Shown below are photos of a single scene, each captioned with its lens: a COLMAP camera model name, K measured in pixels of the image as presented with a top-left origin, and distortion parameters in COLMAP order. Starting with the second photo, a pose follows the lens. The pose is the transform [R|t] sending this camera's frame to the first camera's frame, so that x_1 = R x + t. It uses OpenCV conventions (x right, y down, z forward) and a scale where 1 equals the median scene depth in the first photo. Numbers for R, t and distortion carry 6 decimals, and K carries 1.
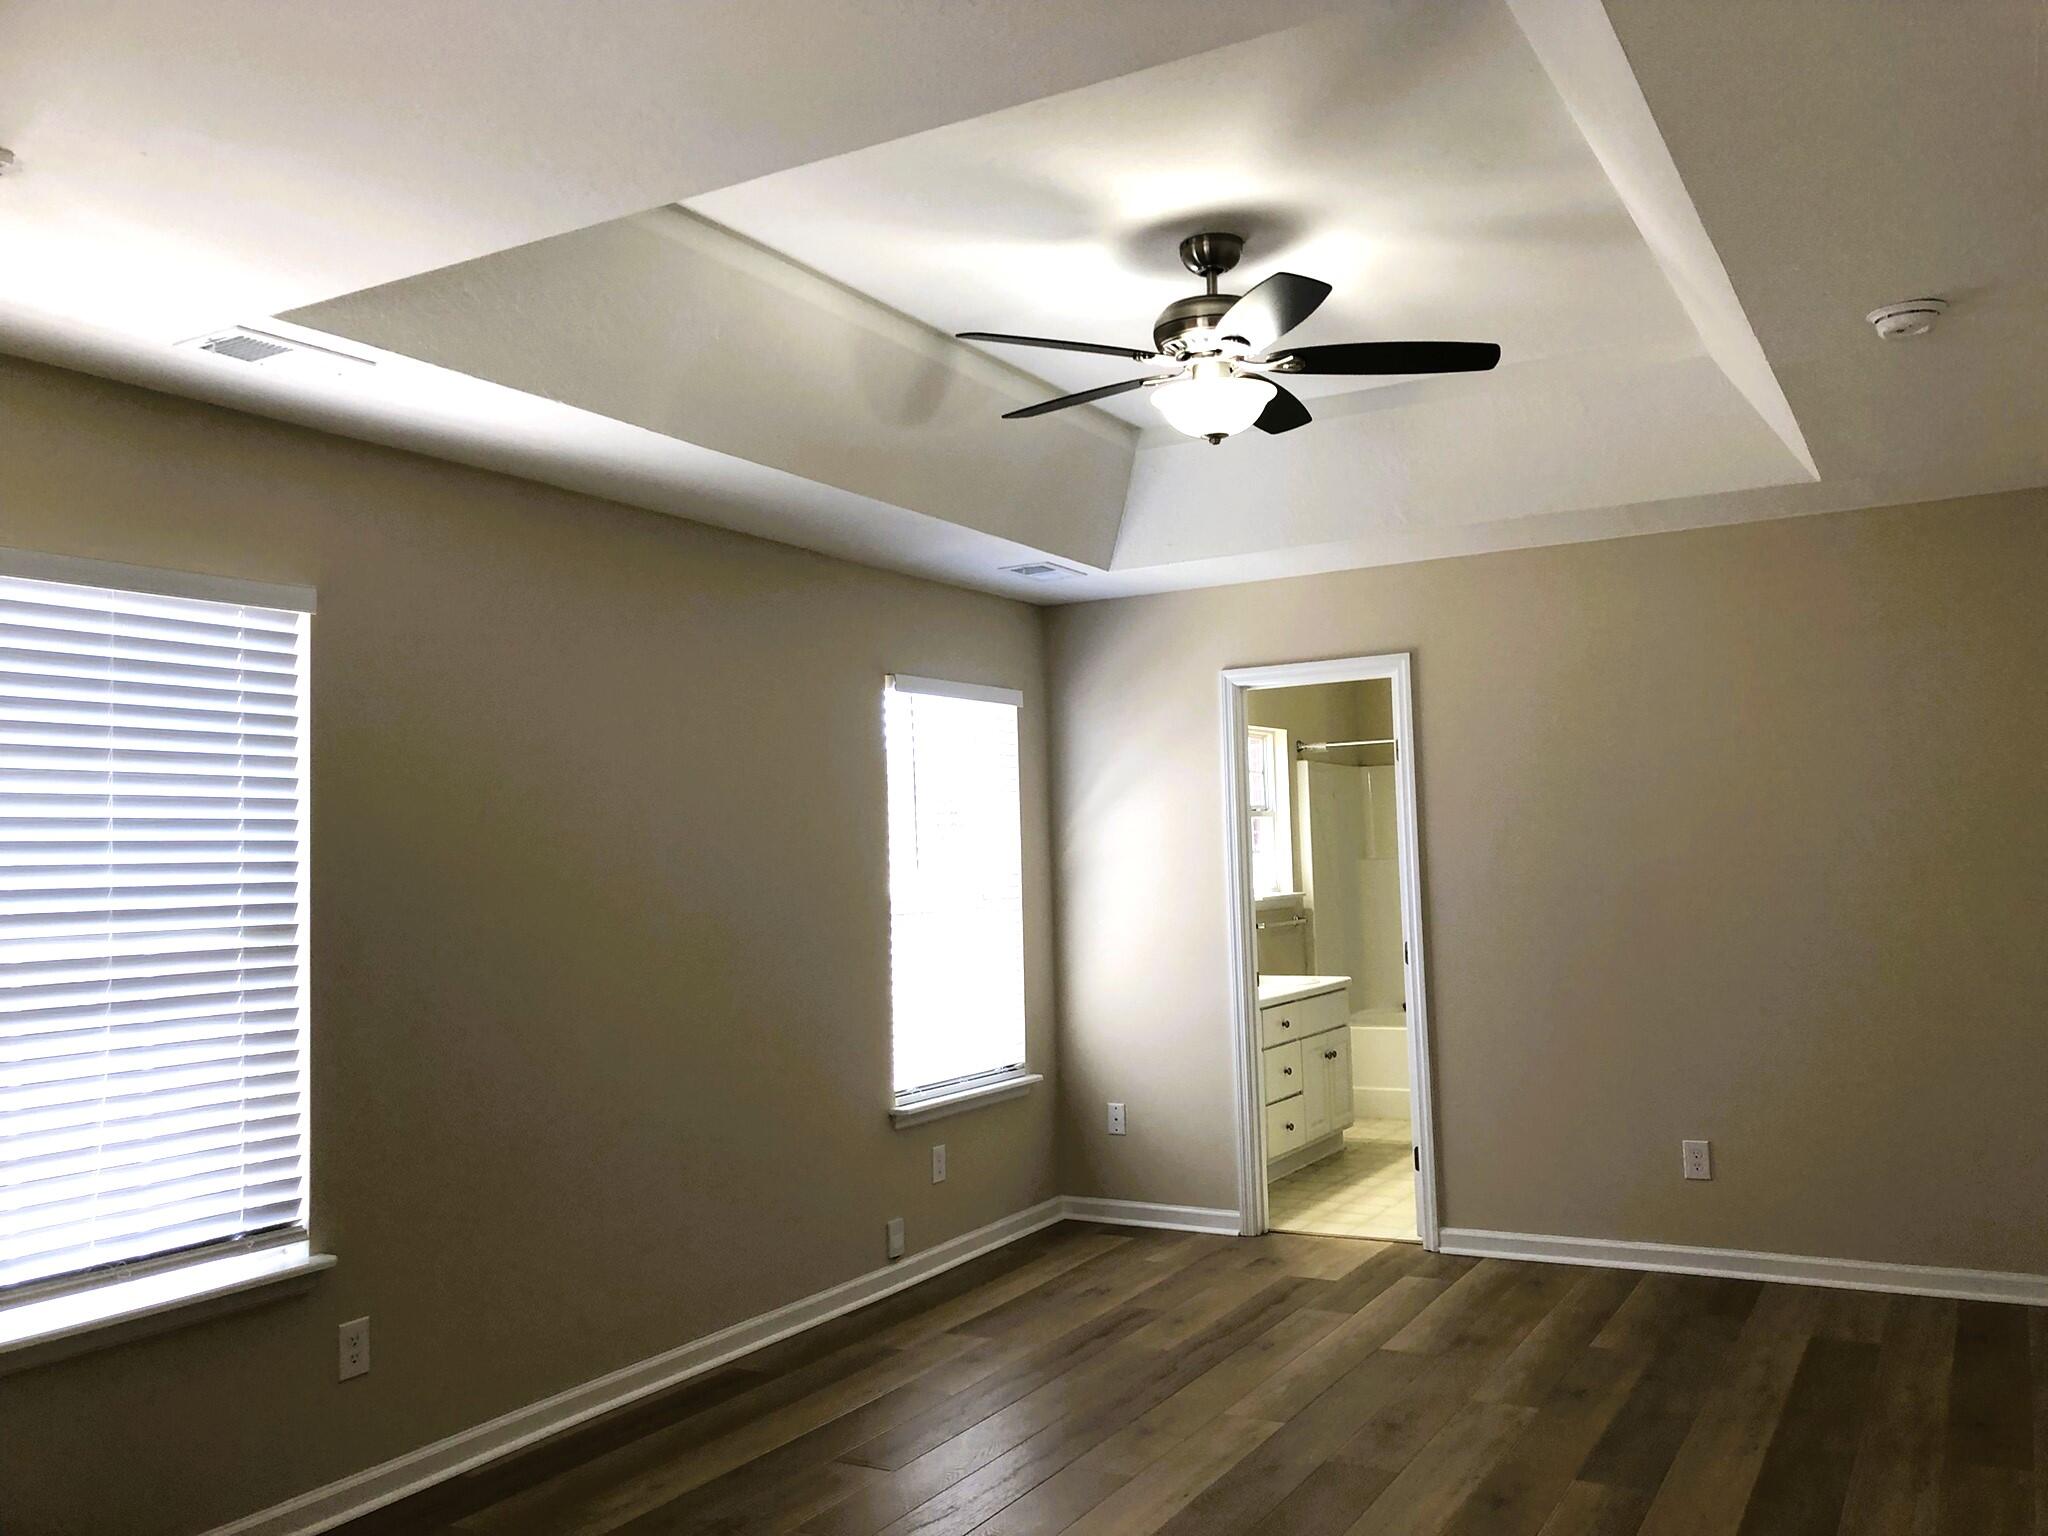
lens RADIAL K [[1709.1, 0, 1015.7], [0, 1709.1, 781.2], [0, 0, 1]] dist [0.016365, -0.003292]
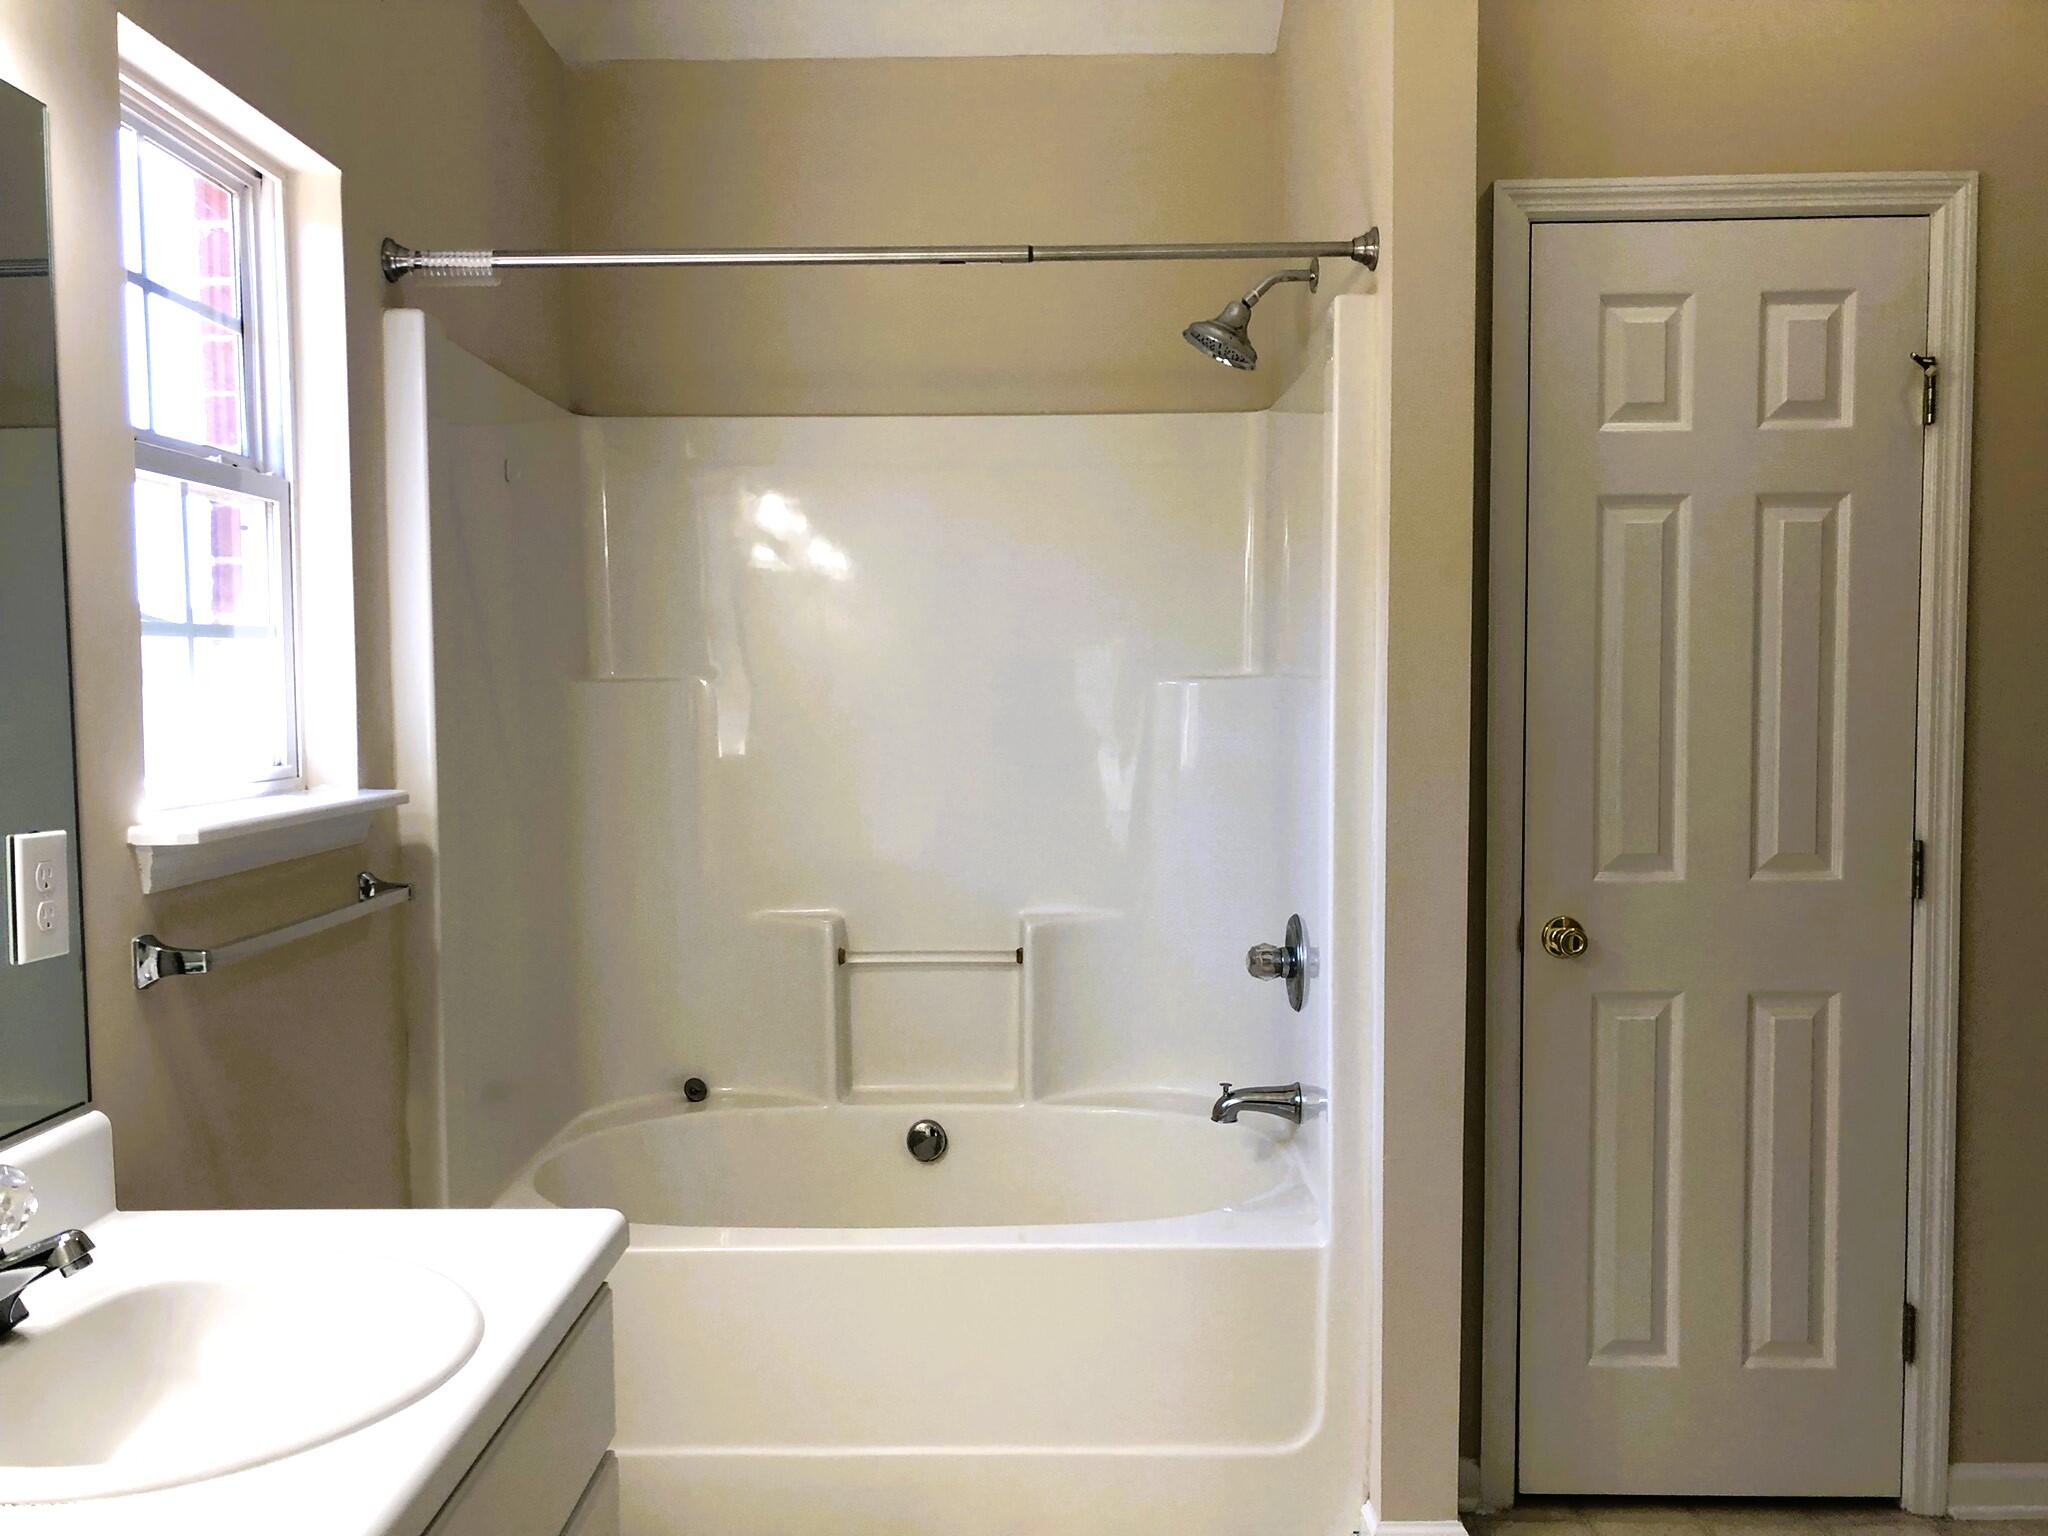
lens RADIAL K [[1709.1, 0, 1015.7], [0, 1709.1, 781.2], [0, 0, 1]] dist [0.016365, -0.003292]
pose [[0.874842, -0.001107, 0.484407, 0.120833], [-0.048683, 0.994734, 0.090195, 0.033658], [-0.481956, -0.102488, 0.870181, 0.708962]]
